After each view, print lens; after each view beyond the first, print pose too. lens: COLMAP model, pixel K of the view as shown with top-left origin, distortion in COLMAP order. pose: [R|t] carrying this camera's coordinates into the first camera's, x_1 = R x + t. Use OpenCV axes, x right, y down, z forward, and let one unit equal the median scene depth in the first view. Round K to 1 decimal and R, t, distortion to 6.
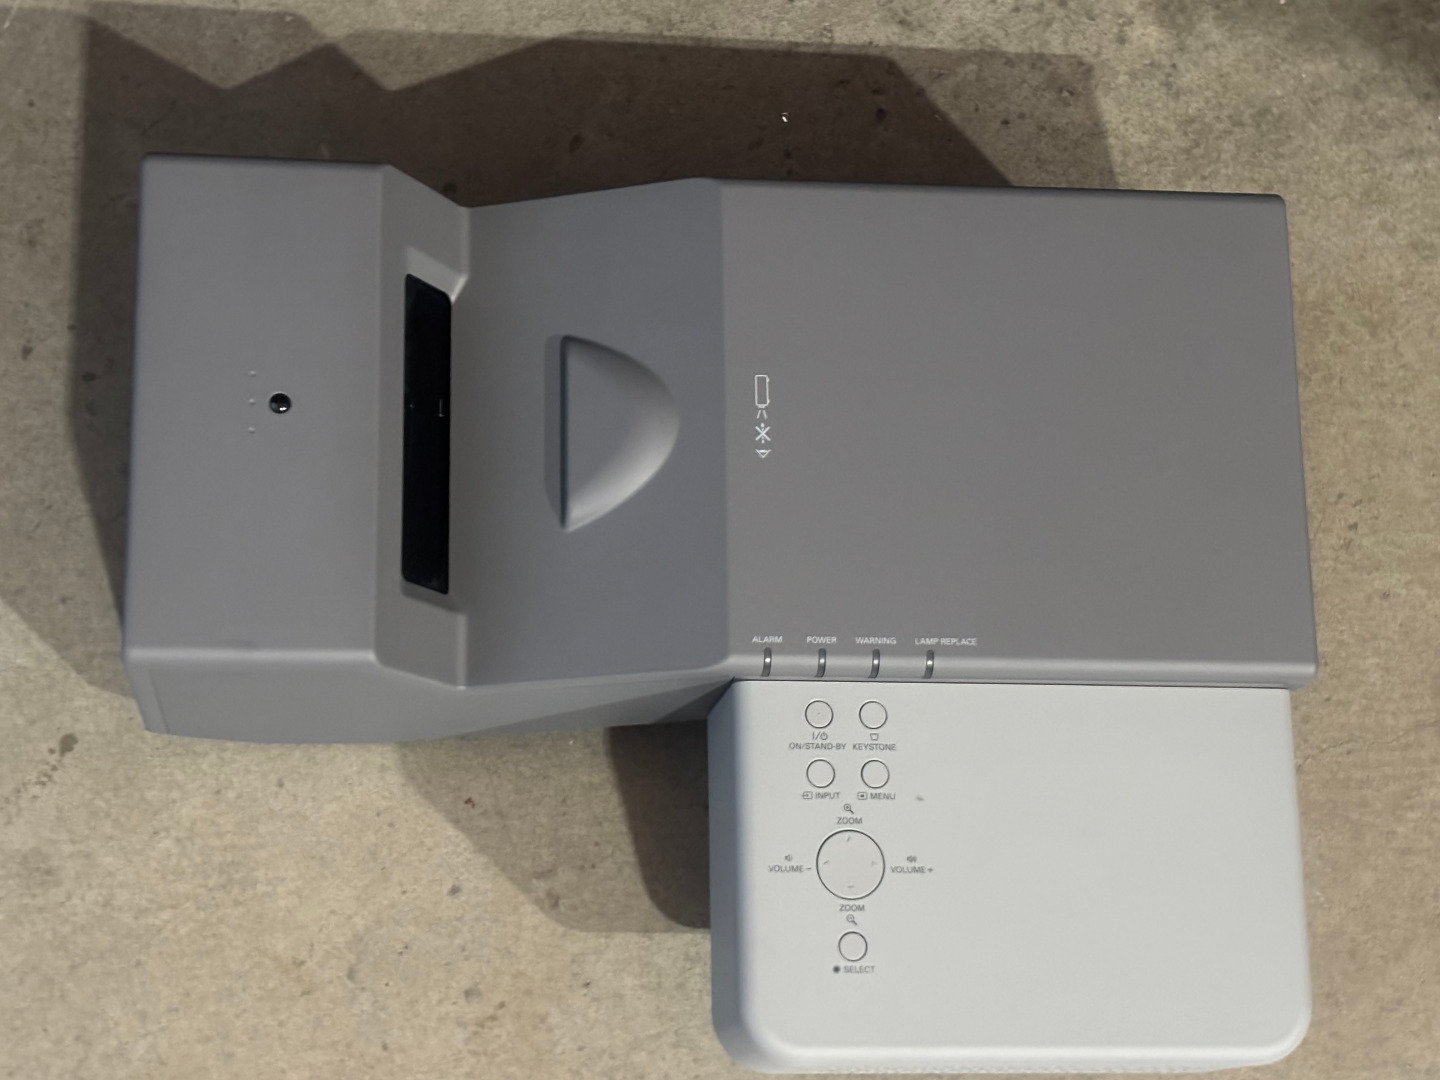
lens RADIAL K [[2561.4, 0, 719.8], [0, 2561.4, 544.4], [0, 0, 1]] dist [0.058774, 0.000000]
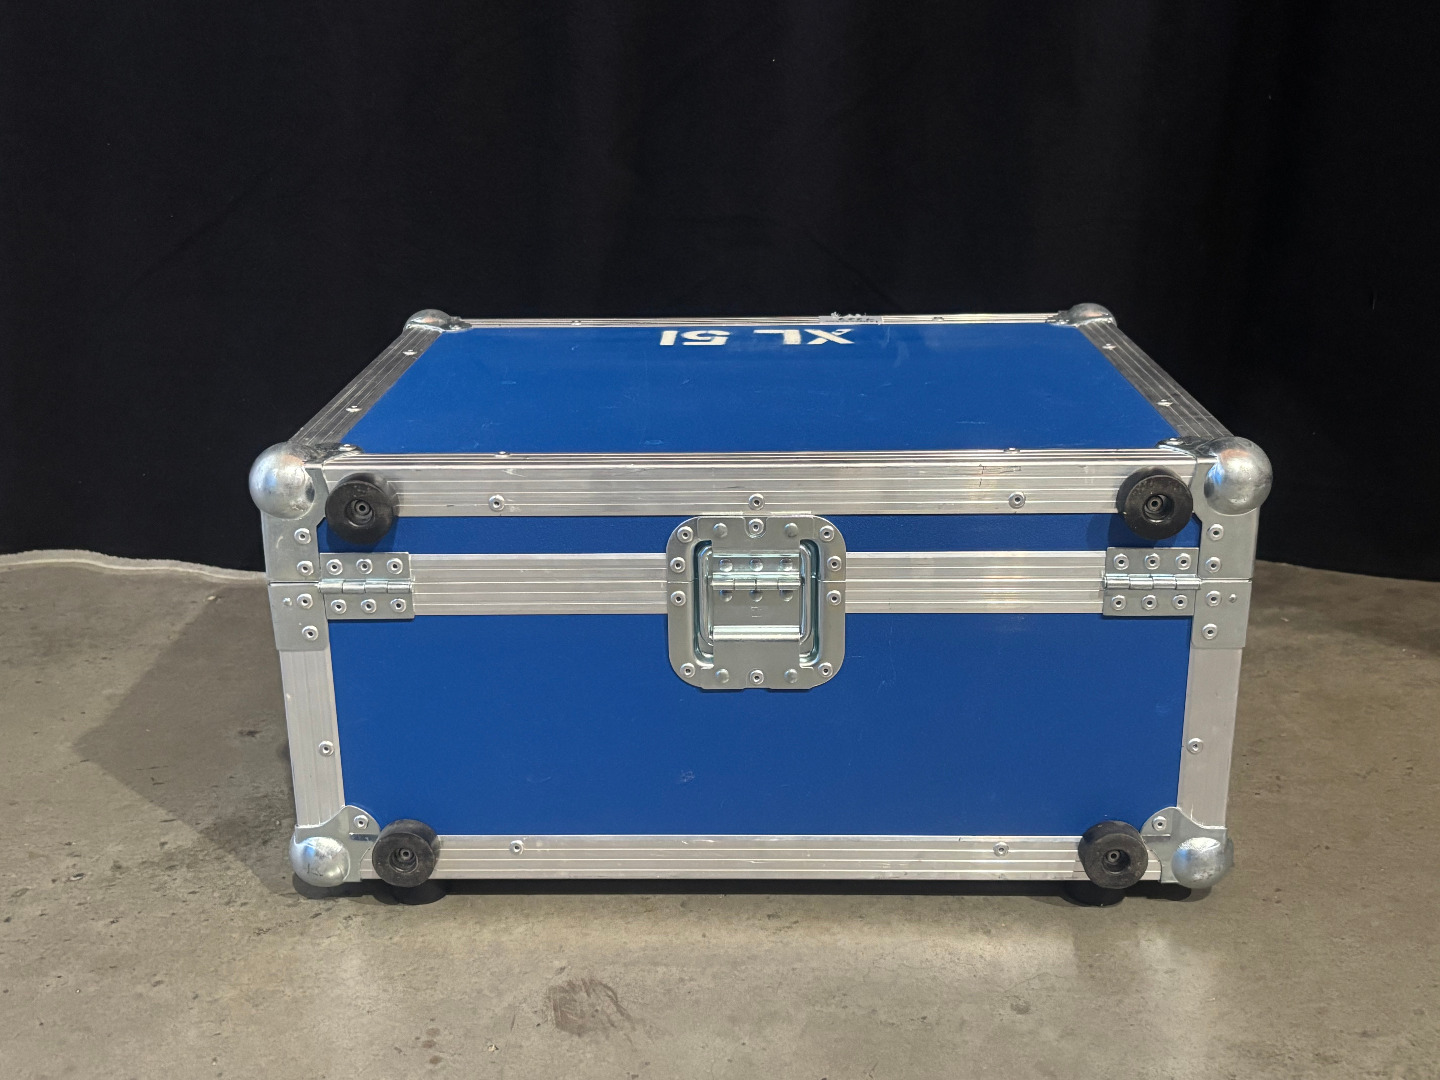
lens RADIAL K [[1631.4, 0, 710.0], [0, 1631.4, 549.4], [0, 0, 1]] dist [-0.011367, 0.000000]
pose [[0.986605, -0.085645, -0.138834, 0.001844], [-0.072418, 0.532665, -0.843222, 0.765455], [0.146169, 0.841982, 0.519328, 0.408581]]
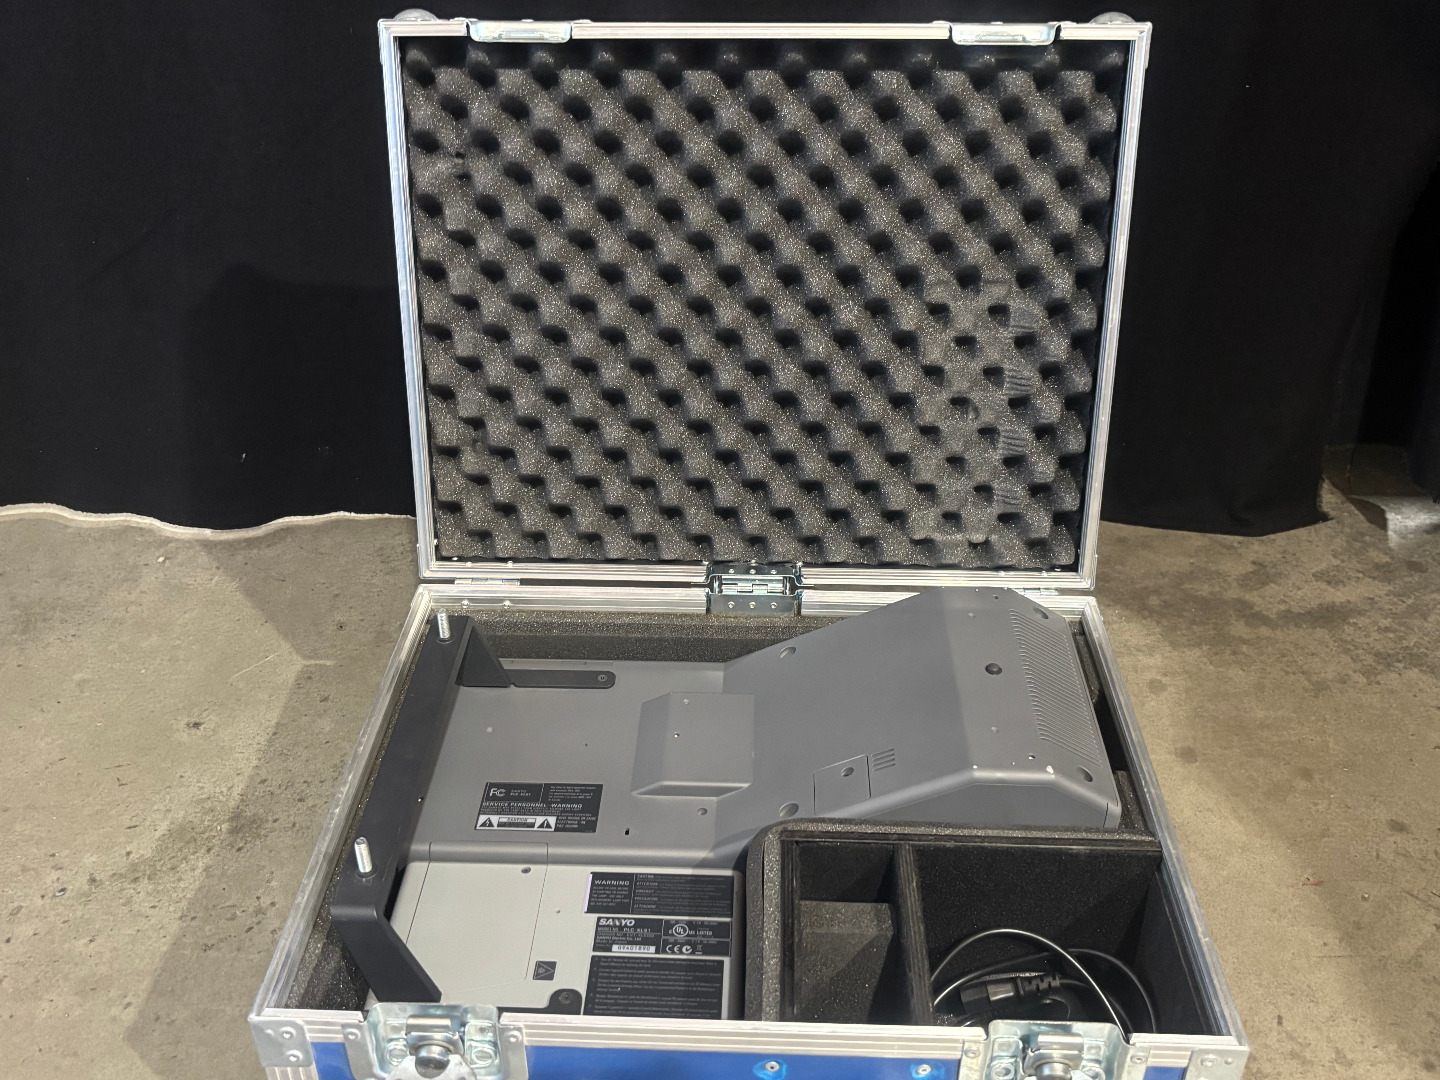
lens RADIAL K [[1413.4, 0, 722.7], [0, 1413.4, 521.5], [0, 0, 1]] dist [0.000090, 0.000000]
pose [[0.991989, -0.071785, -0.103948, 0.104751], [-0.023184, 0.705425, -0.708406, 0.649864], [0.124181, 0.705140, 0.698109, 0.154272]]
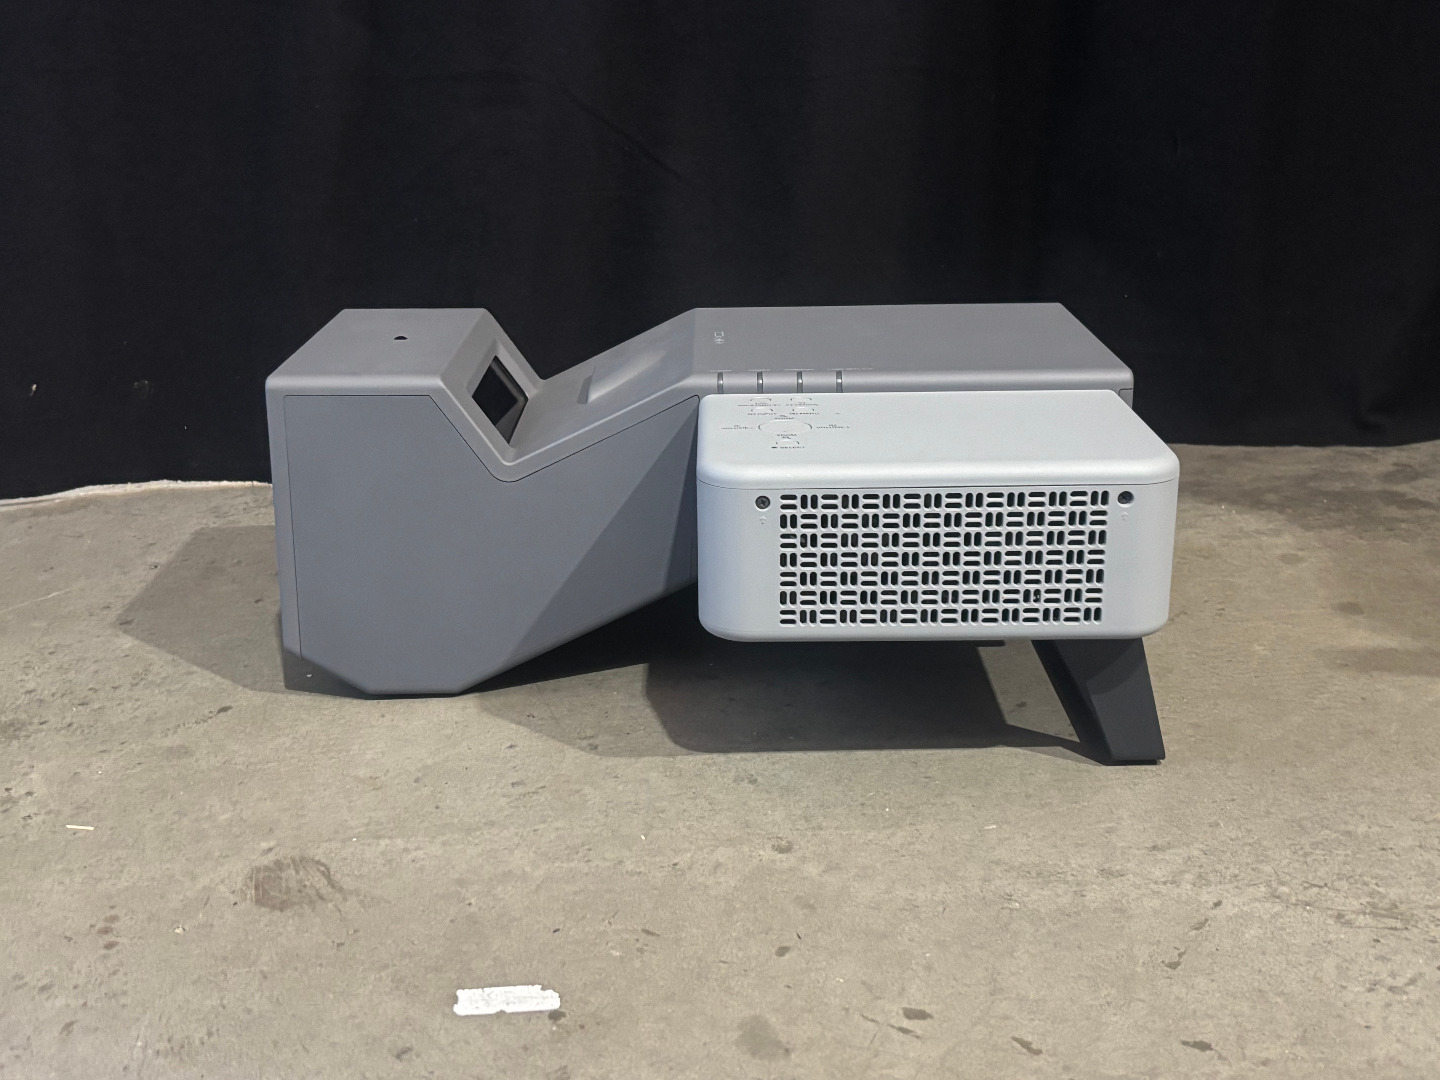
lens RADIAL K [[1745.1, 0, 731.2], [0, 1745.1, 549.8], [0, 0, 1]] dist [0.009521, 0.000000]
pose [[0.989125, -0.137868, -0.051230, 0.052960], [0.028909, 0.523765, -0.851372, 0.784750], [0.144210, 0.840632, 0.522055, 0.510796]]
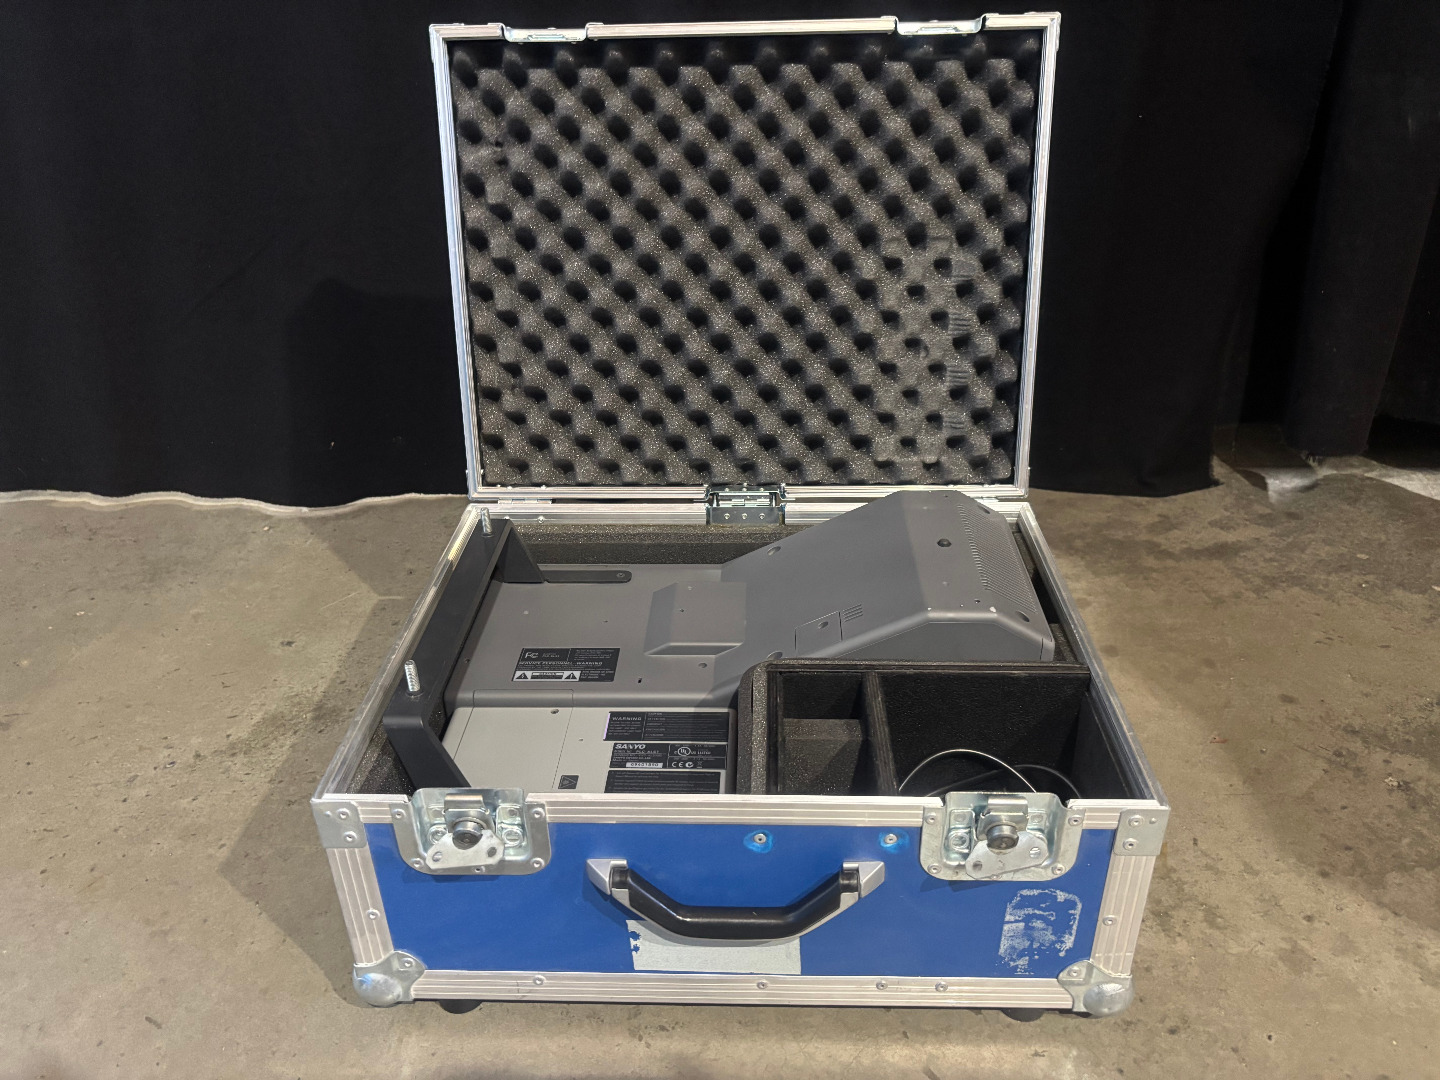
lens RADIAL K [[1118.9, 0, 729.8], [0, 1118.9, 544.4], [0, 0, 1]] dist [0.007792, -0.022190]
pose [[0.990059, -0.093404, -0.105159, 0.103326], [-0.015969, 0.668175, -0.743833, 0.708434], [0.139742, 0.738118, 0.660041, 0.278742]]
